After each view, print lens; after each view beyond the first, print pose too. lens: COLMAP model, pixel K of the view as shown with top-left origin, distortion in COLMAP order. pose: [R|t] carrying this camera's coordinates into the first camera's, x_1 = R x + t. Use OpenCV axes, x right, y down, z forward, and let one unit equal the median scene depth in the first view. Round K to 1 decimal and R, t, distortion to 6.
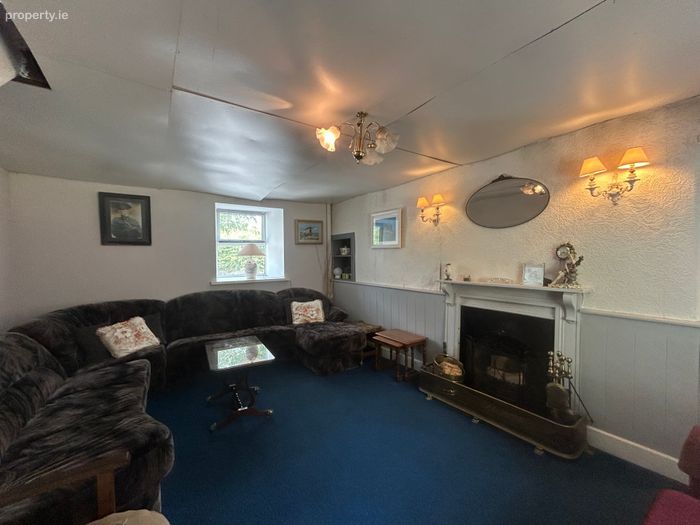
lens RADIAL K [[282.4, 0, 350.5], [0, 282.4, 262.0], [0, 0, 1]] dist [-0.001791, 0.000159]
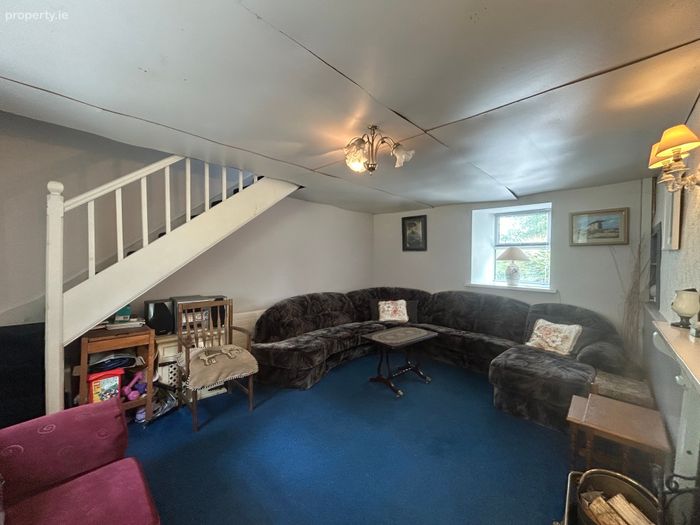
lens RADIAL K [[282.4, 0, 350.5], [0, 282.4, 263.5], [0, 0, 1]] dist [-0.001791, 0.000159]
pose [[0.207829, 0.029964, -0.977706, 0.539216], [-0.037934, 0.999026, 0.022554, -0.015916], [0.977429, 0.032401, 0.208763, 0.362156]]
